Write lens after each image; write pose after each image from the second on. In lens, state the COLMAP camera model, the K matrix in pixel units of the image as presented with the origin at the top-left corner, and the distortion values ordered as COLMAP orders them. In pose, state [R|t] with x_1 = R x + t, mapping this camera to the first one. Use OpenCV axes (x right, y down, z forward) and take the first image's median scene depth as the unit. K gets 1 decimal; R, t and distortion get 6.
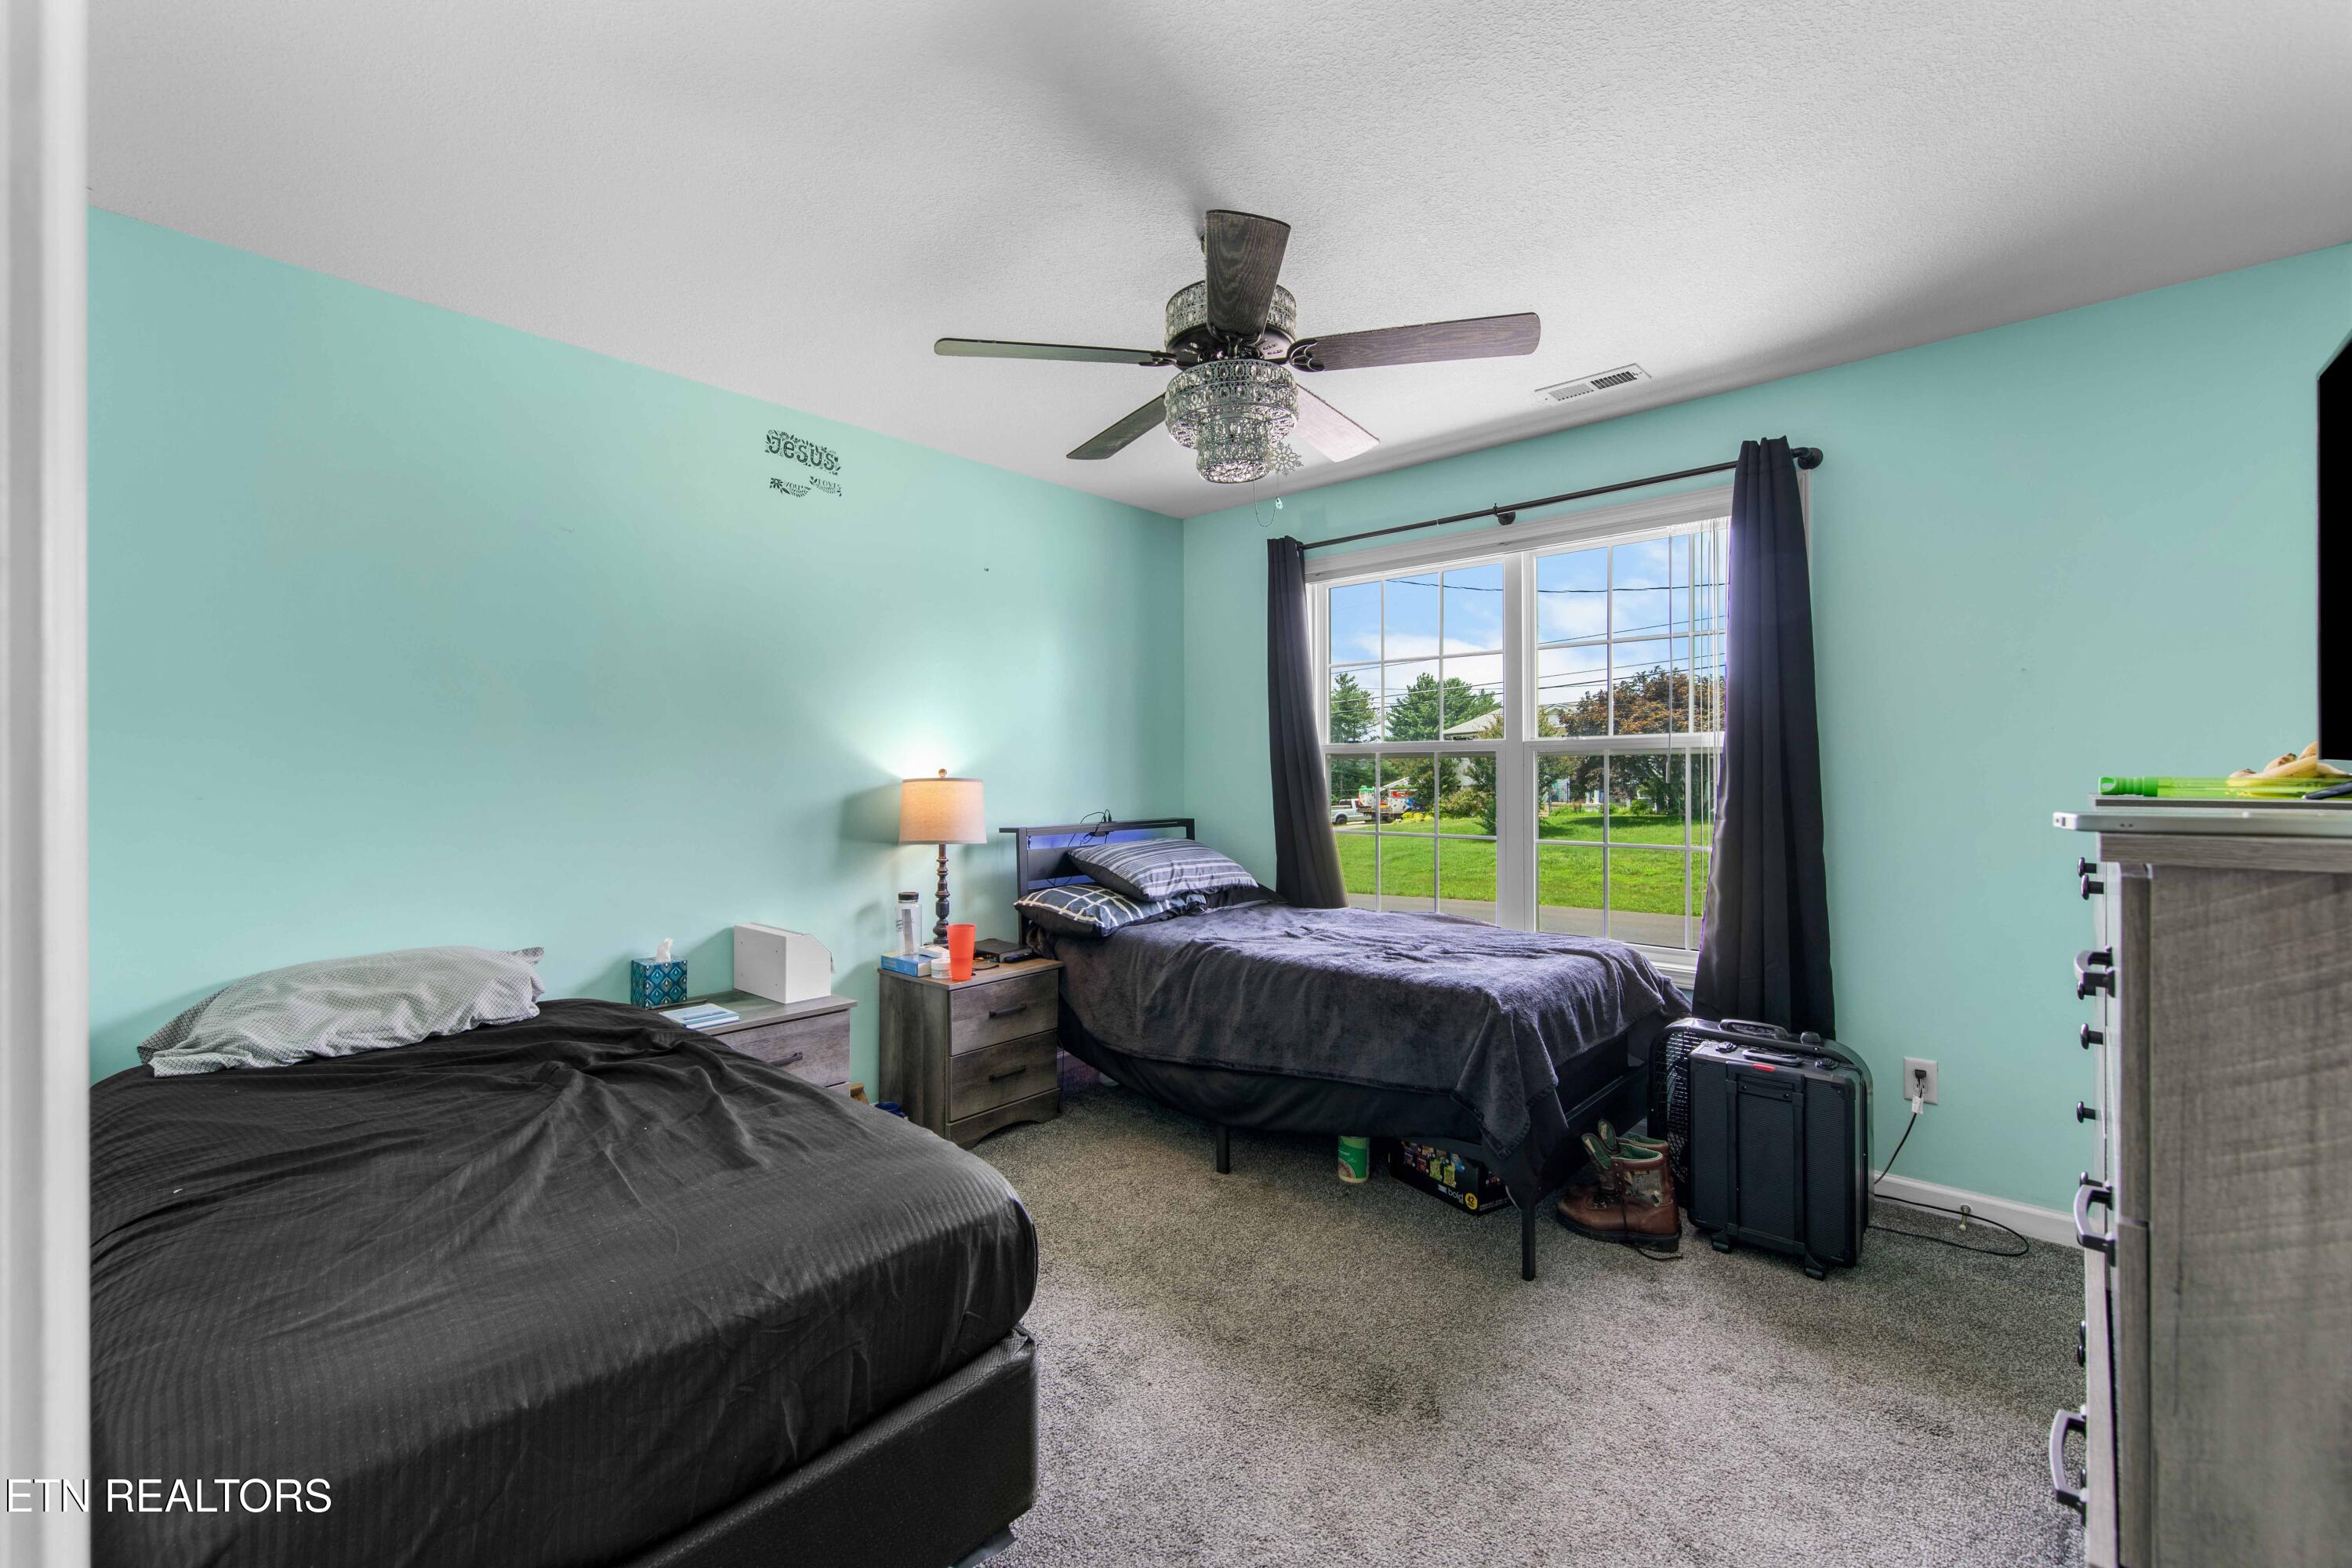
lens RADIAL K [[1092.3, 0, 1179.4], [0, 1092.3, 782.0], [0, 0, 1]] dist [0.032305, -0.002357]
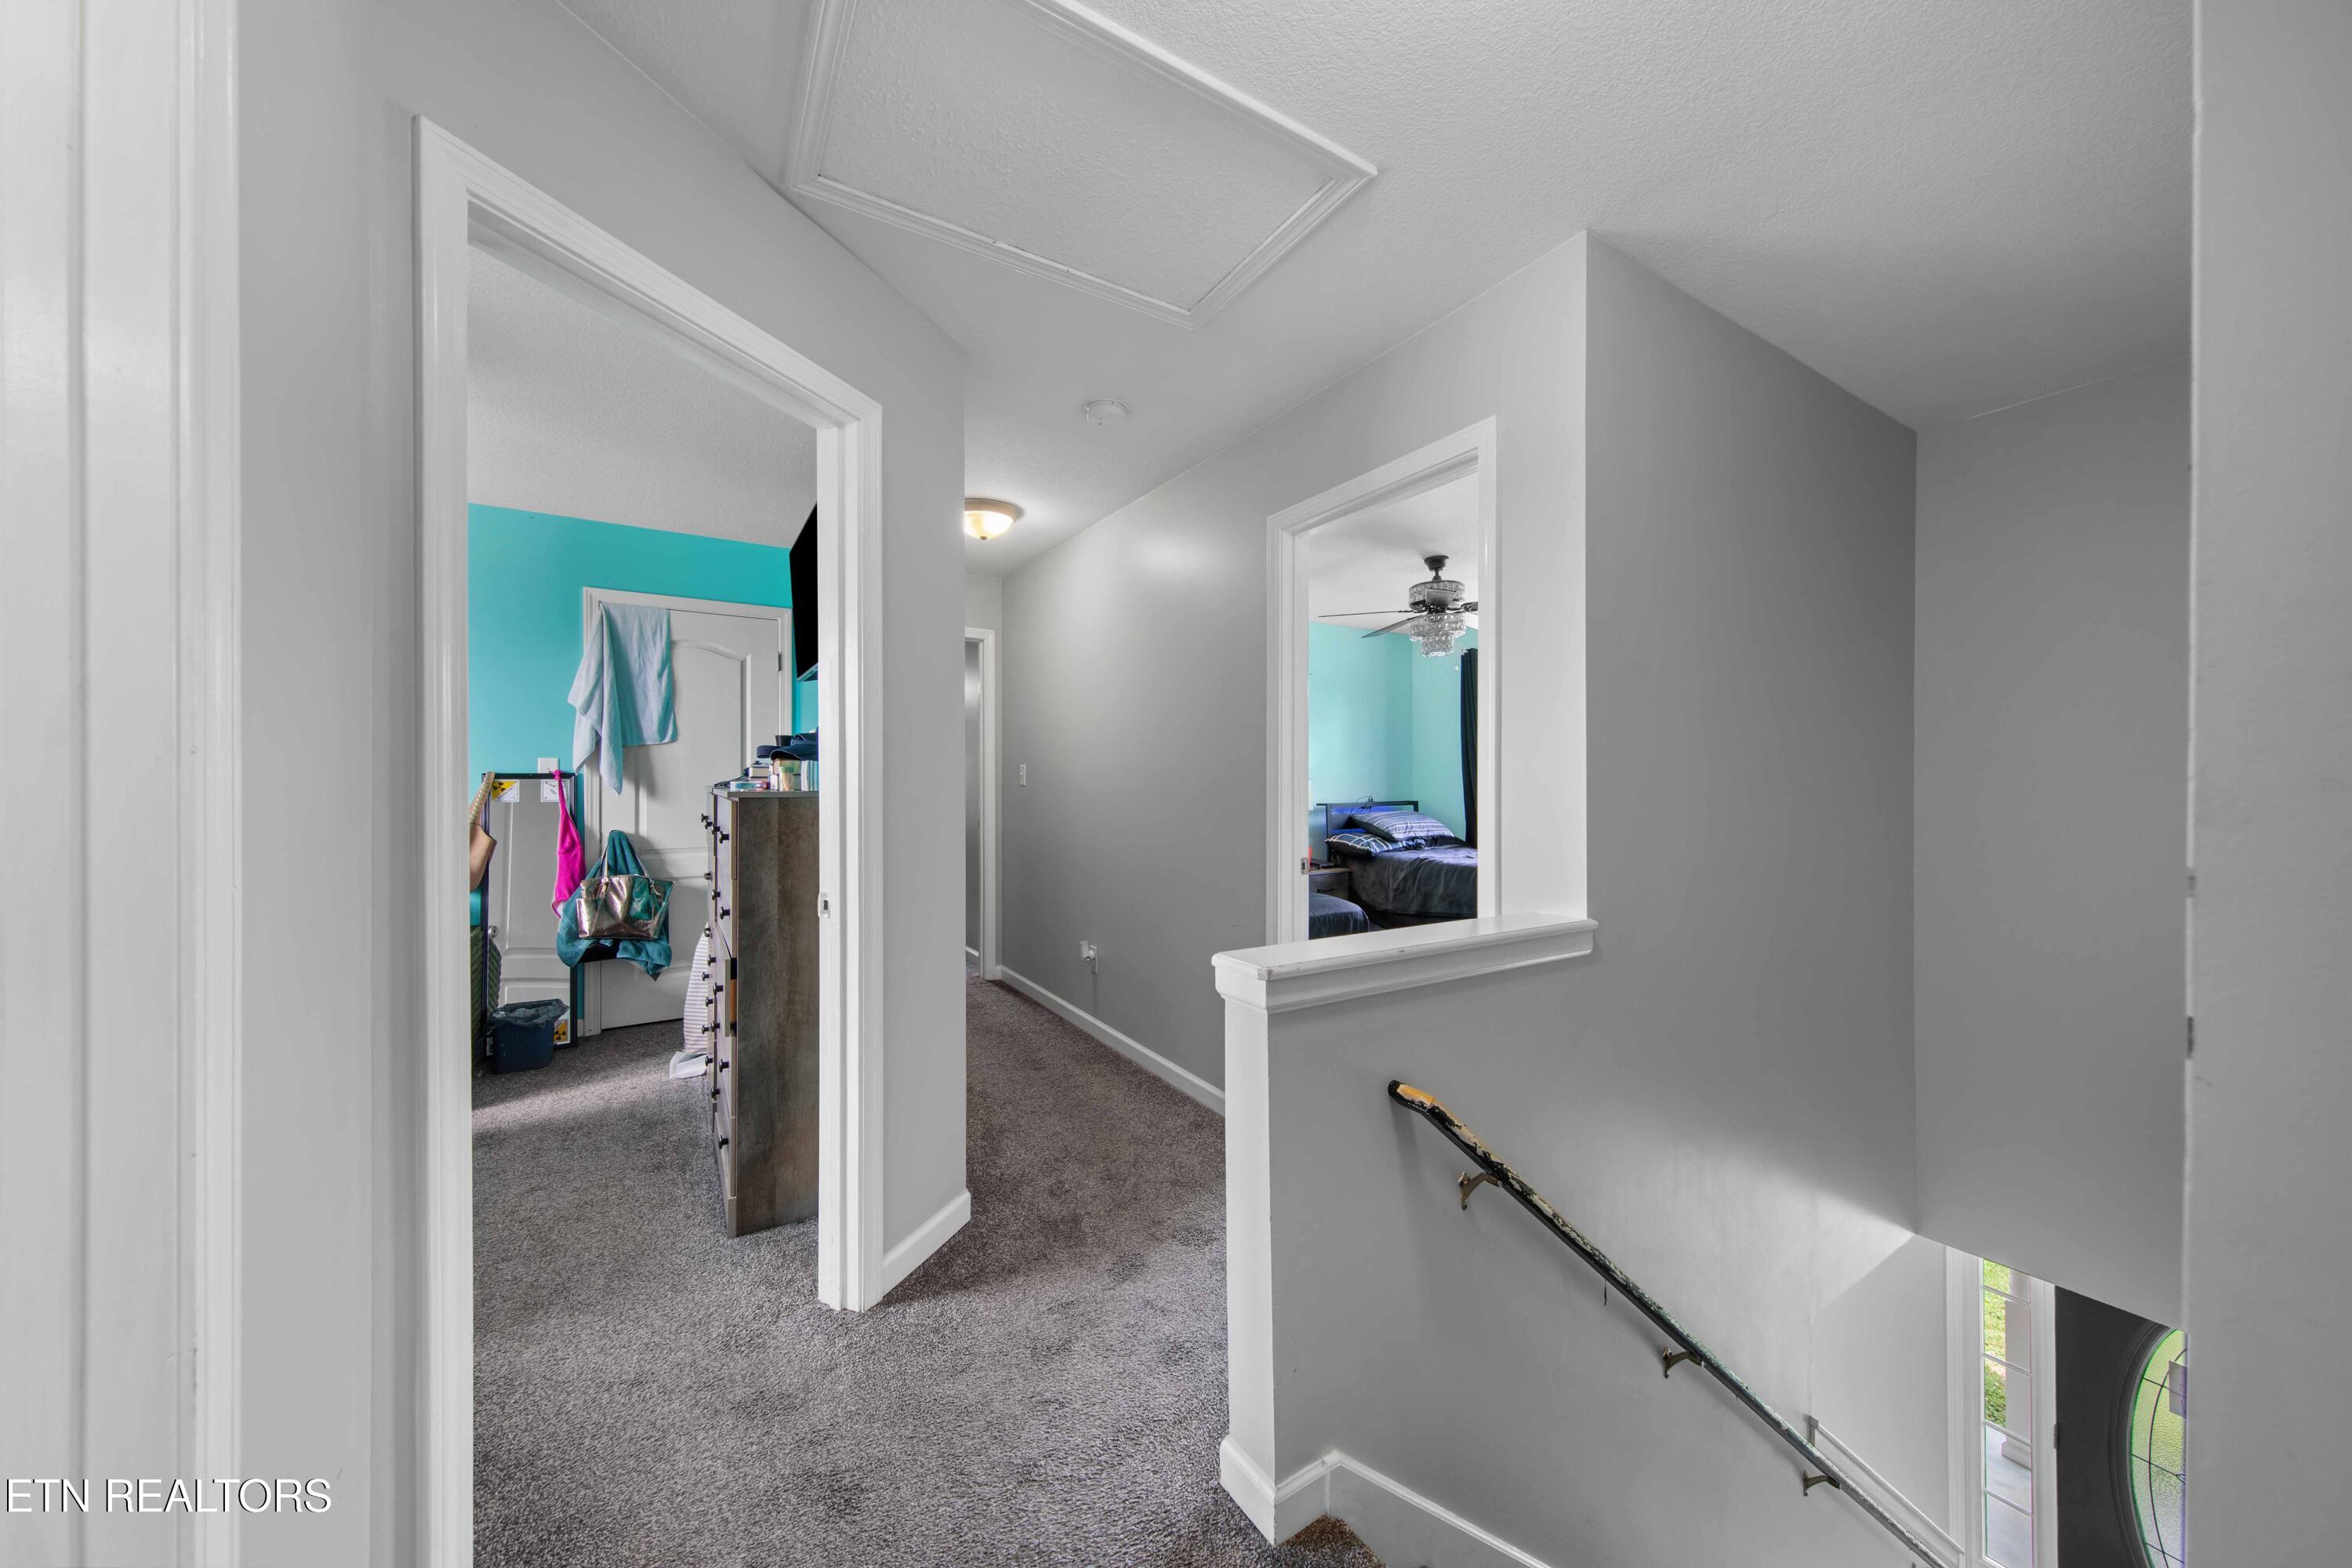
lens RADIAL K [[802.4, 0, 1169.3], [0, 802.4, 787.2], [0, 0, 1]] dist [0.000297, 0.000002]
pose [[0.960099, 0.003447, -0.279639, -0.013744], [-0.002129, 0.999985, 0.005019, 0.005420], [0.279652, -0.004223, 0.960092, -0.510960]]
